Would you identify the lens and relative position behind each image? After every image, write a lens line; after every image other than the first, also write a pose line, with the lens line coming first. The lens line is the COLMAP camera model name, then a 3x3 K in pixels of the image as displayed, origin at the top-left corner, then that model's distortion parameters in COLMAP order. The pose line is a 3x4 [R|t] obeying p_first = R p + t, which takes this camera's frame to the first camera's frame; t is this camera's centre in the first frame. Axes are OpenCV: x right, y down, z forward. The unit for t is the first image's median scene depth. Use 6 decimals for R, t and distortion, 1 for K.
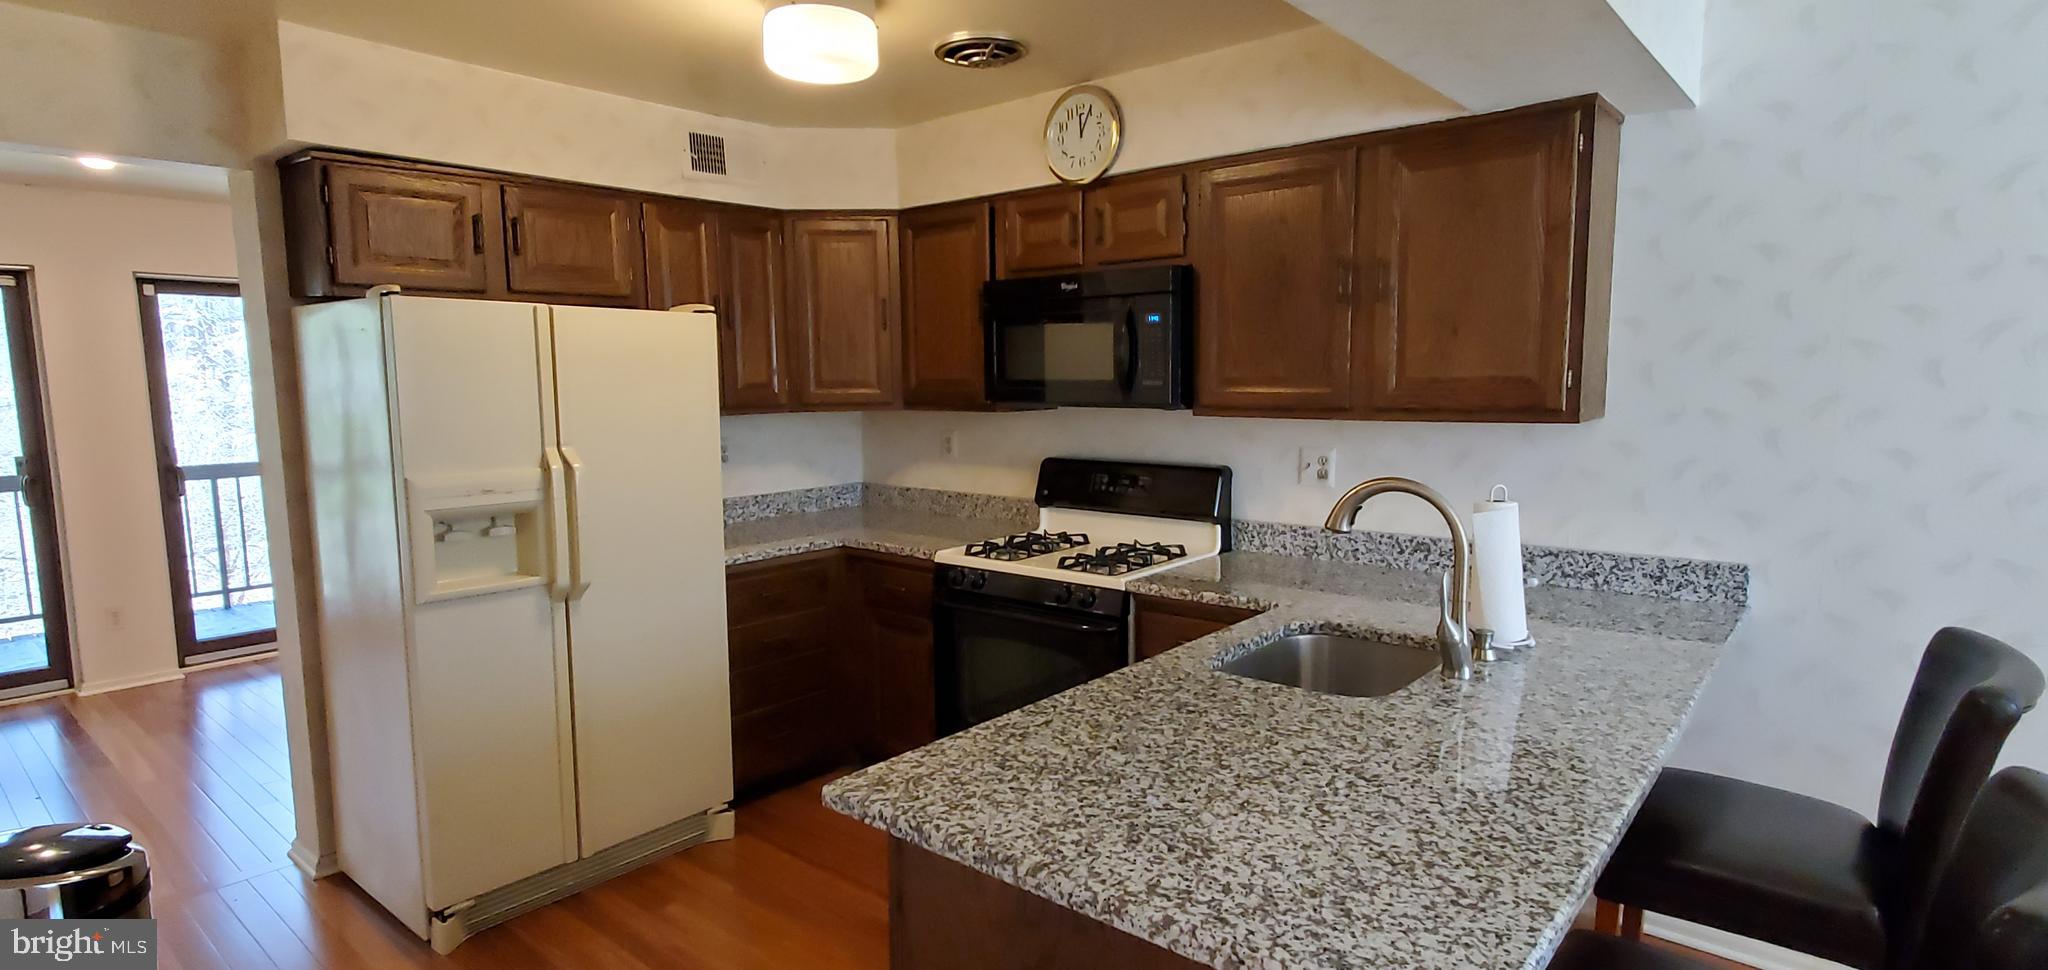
lens RADIAL K [[969.6, 0, 1024.0], [0, 969.6, 485.0], [0, 0, 1]] dist [0.002726, 0.000673]
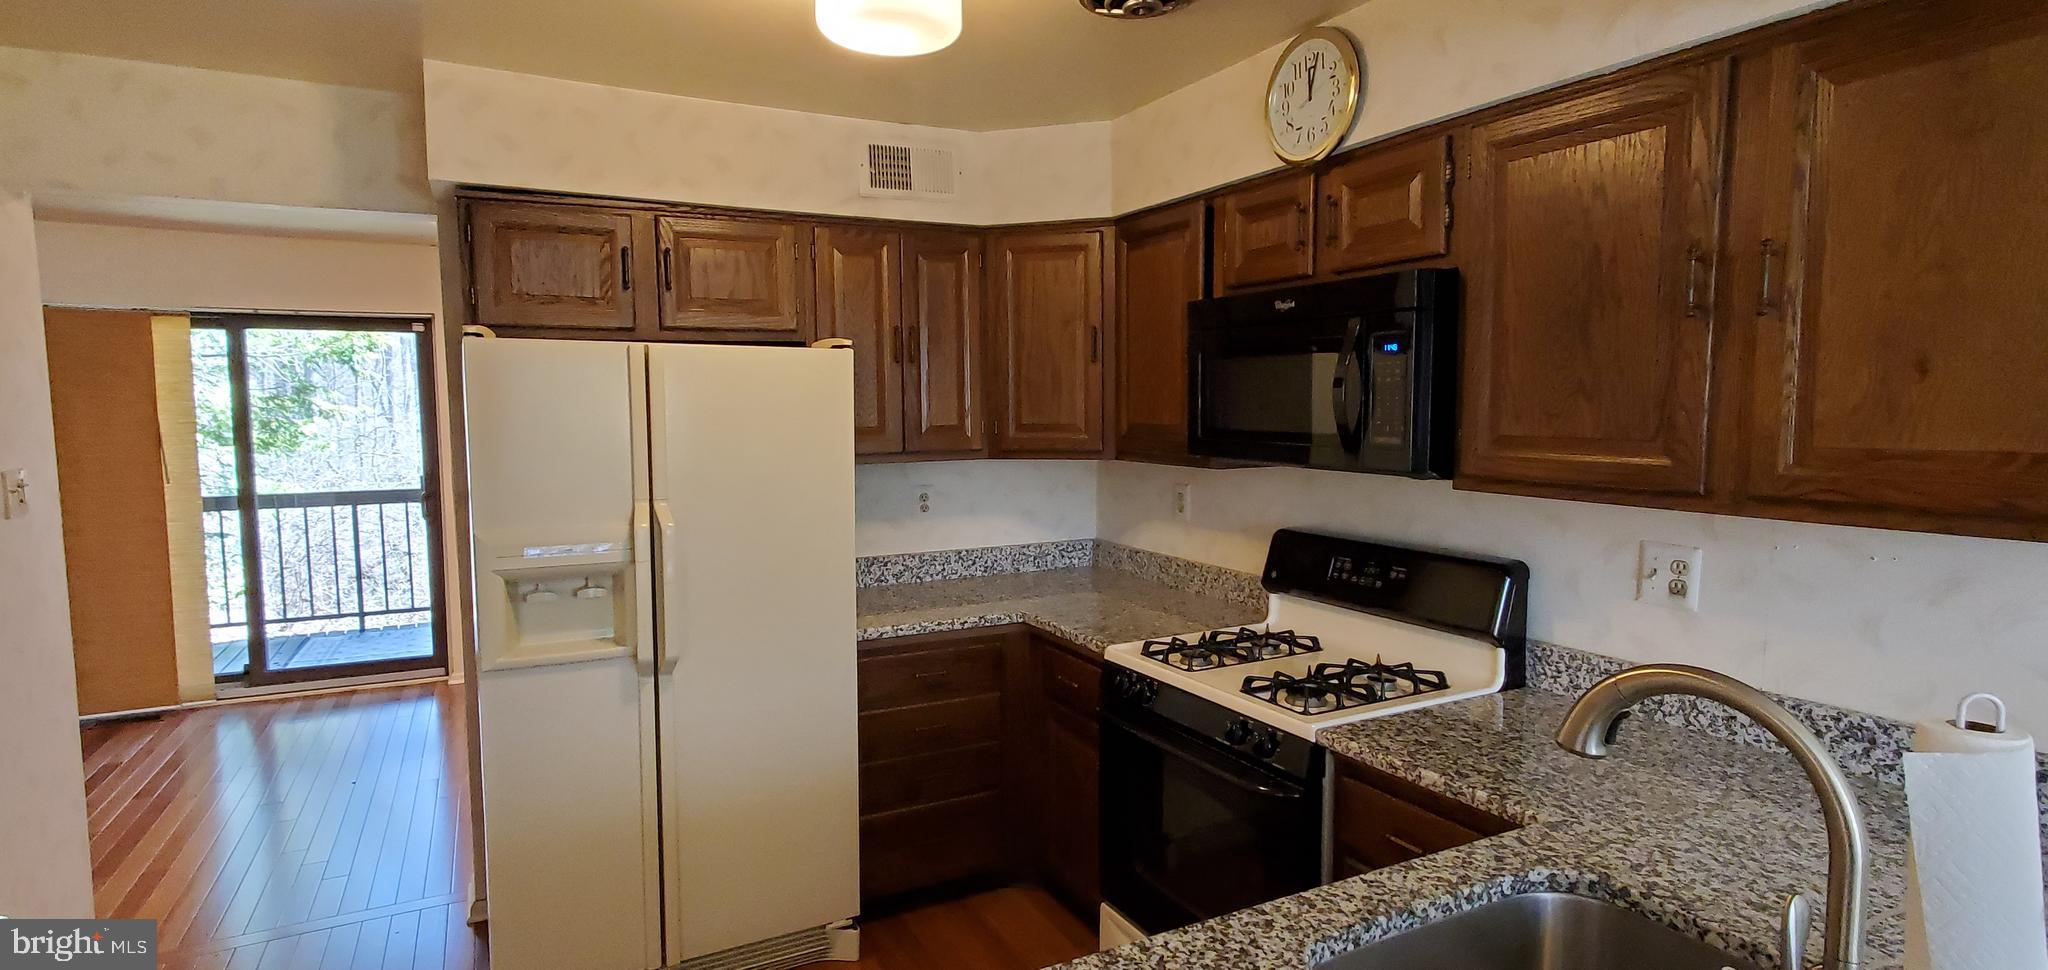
lens RADIAL K [[990.3, 0, 1029.5], [0, 990.3, 494.7], [0, 0, 1]] dist [0.010320, 0.000550]
pose [[0.929514, 0.039984, -0.366613, 0.145515], [-0.046484, 0.998879, -0.008915, -0.045154], [0.365846, 0.025329, 0.930331, 0.232092]]
